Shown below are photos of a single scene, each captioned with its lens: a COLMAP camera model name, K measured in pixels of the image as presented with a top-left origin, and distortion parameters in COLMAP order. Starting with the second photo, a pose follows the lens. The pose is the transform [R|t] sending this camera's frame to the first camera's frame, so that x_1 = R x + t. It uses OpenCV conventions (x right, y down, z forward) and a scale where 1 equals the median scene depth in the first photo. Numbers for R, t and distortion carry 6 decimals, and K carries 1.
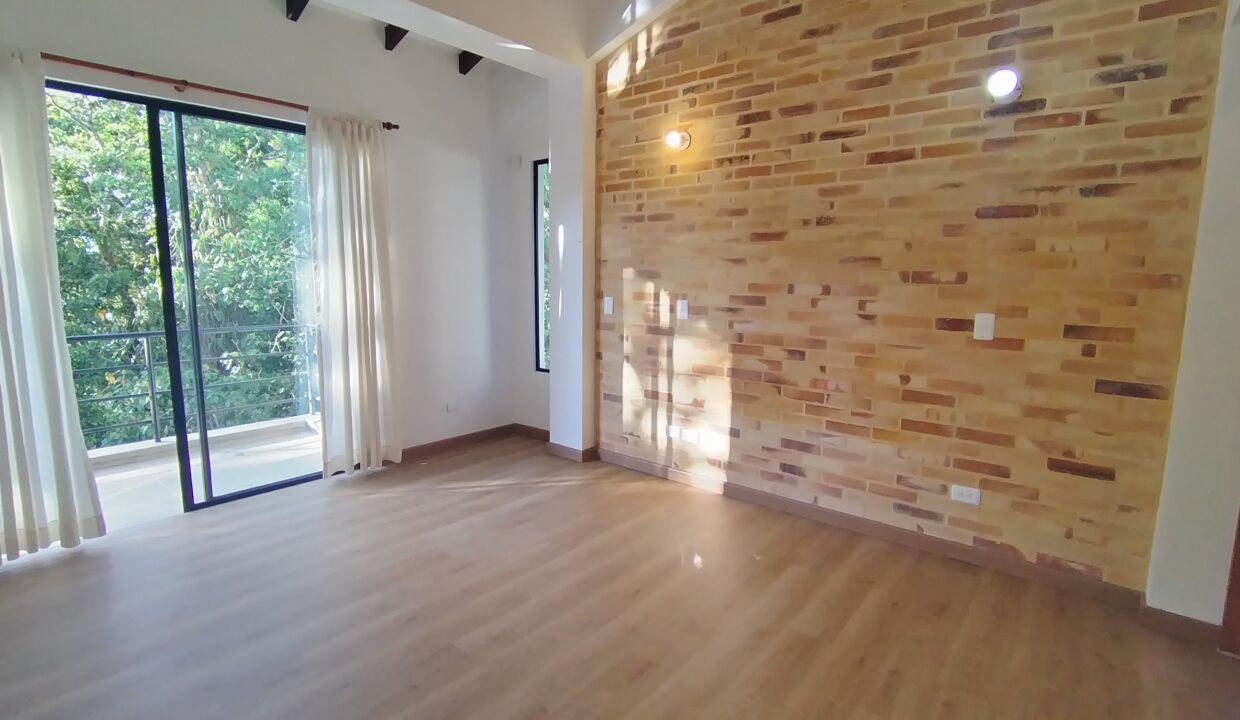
lens RADIAL K [[587.7, 0, 620.0], [0, 587.7, 360.0], [0, 0, 1]] dist [-0.000428, -0.010559]
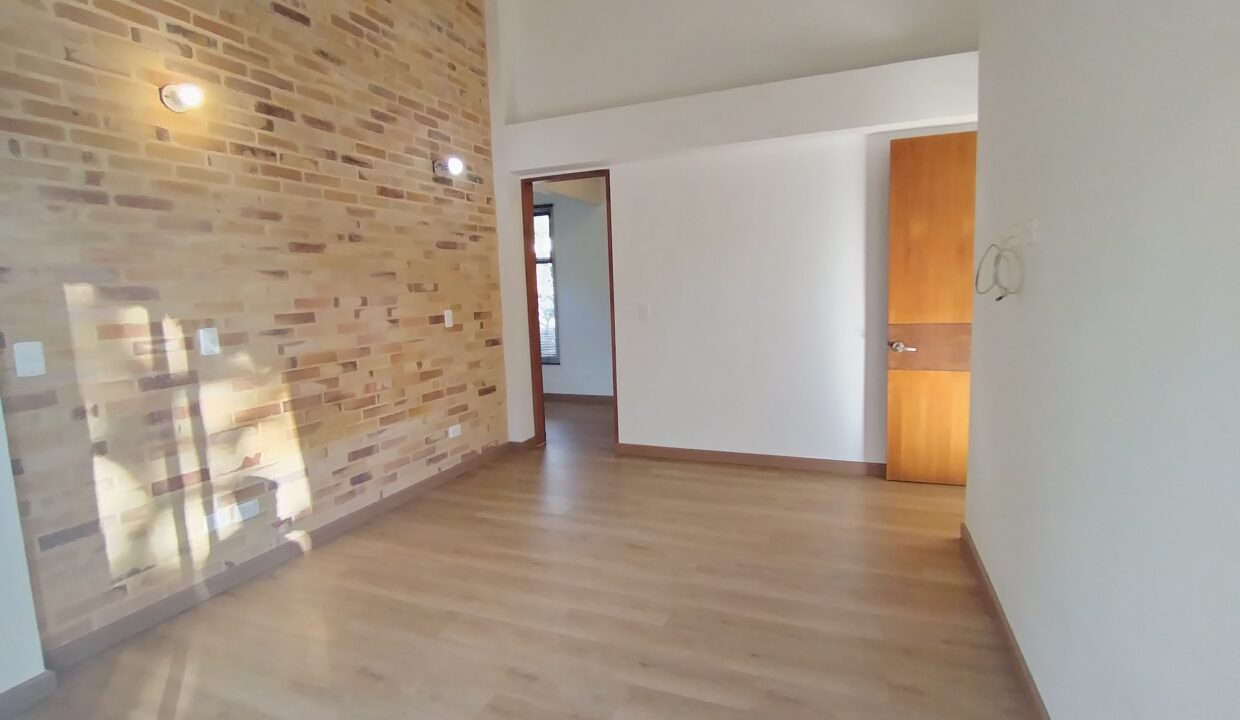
lens RADIAL K [[587.7, 0, 620.0], [0, 587.7, 360.0], [0, 0, 1]] dist [-0.000428, -0.010559]
pose [[-0.308031, -0.117793, 0.944056, -0.803223], [0.166759, 0.970258, 0.175473, -0.120086], [-0.936647, 0.211481, -0.279227, 0.843634]]
